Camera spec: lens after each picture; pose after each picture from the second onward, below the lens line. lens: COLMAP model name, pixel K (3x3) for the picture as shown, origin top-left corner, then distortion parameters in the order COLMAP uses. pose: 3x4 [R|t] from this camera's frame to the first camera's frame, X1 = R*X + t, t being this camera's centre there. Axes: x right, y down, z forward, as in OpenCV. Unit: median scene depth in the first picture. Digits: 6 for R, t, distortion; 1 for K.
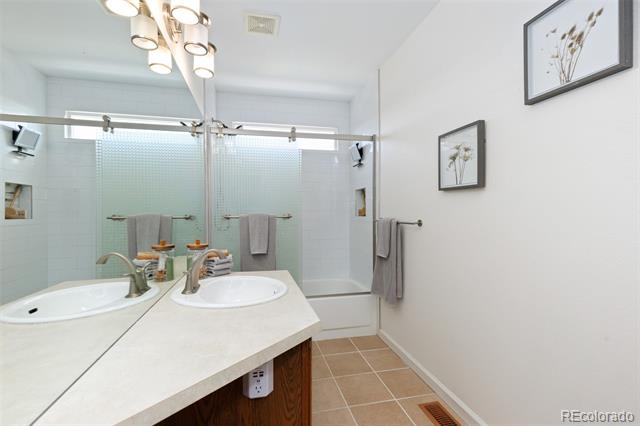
lens RADIAL K [[286.1, 0, 317.2], [0, 286.1, 211.7], [0, 0, 1]] dist [0.005834, 0.000867]
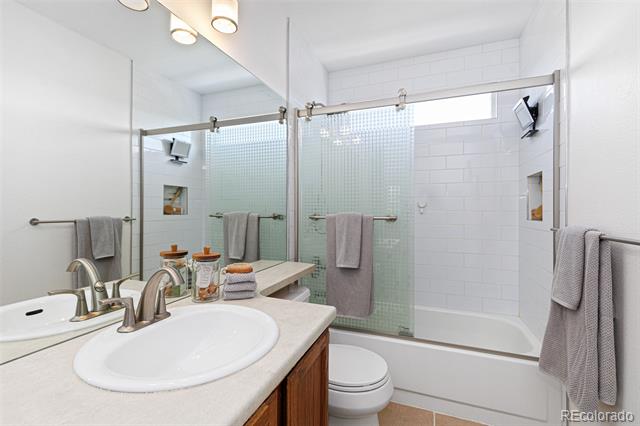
lens RADIAL K [[286.1, 0, 321.2], [0, 286.1, 209.1], [0, 0, 1]] dist [0.005834, 0.000867]
pose [[0.826086, 0.007335, -0.563496, 0.156991], [-0.008757, 0.999962, 0.000178, -0.004996], [0.563476, 0.004787, 0.826119, 0.341061]]
